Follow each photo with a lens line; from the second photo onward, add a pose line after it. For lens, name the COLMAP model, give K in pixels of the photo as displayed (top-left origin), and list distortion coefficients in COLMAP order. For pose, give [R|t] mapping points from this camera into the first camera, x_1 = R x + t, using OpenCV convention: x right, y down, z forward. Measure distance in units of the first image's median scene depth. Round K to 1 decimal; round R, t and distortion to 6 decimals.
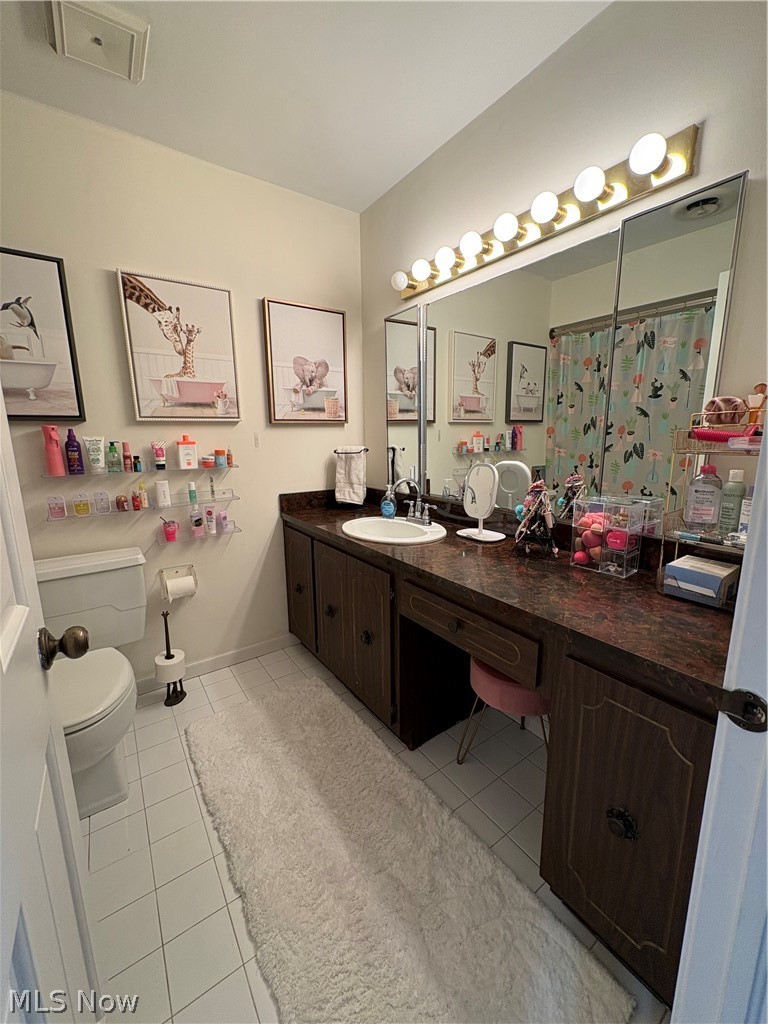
lens RADIAL K [[408.0, 0, 382.8], [0, 408.0, 509.7], [0, 0, 1]] dist [0.000658, -0.000010]
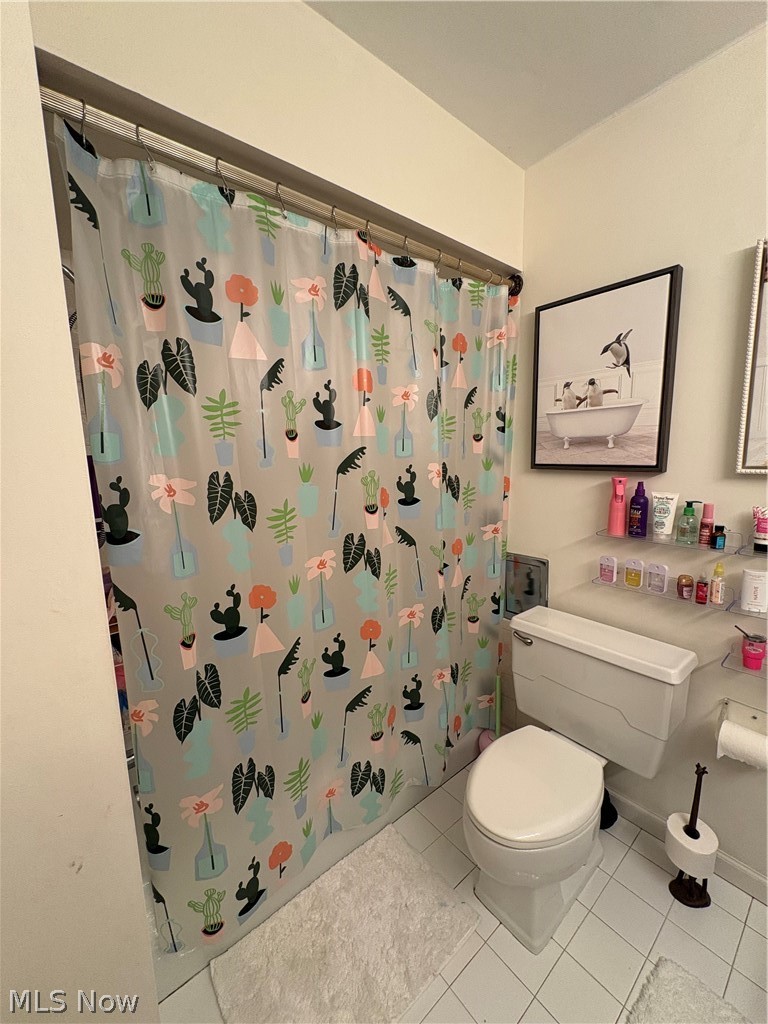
lens RADIAL K [[408.0, 0, 380.7], [0, 408.0, 514.6], [0, 0, 1]] dist [0.000658, -0.000010]
pose [[0.080471, 0.156047, -0.984466, -0.001877], [-0.169516, 0.975424, 0.140758, -0.158417], [0.982237, 0.155556, 0.104946, 0.413093]]
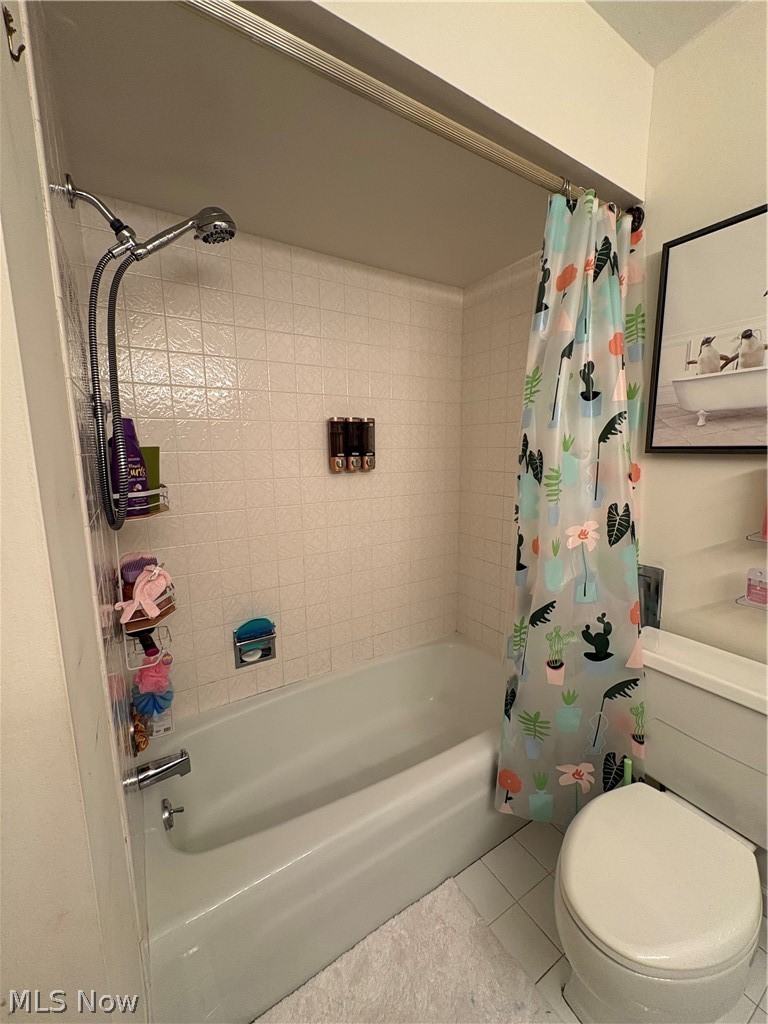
lens RADIAL K [[408.0, 0, 387.9], [0, 408.0, 506.7], [0, 0, 1]] dist [0.000658, -0.000010]
pose [[-0.037581, 0.147831, -0.988298, -0.156501], [-0.182084, 0.971427, 0.152231, -0.118578], [0.982565, 0.185674, -0.009590, 0.399193]]
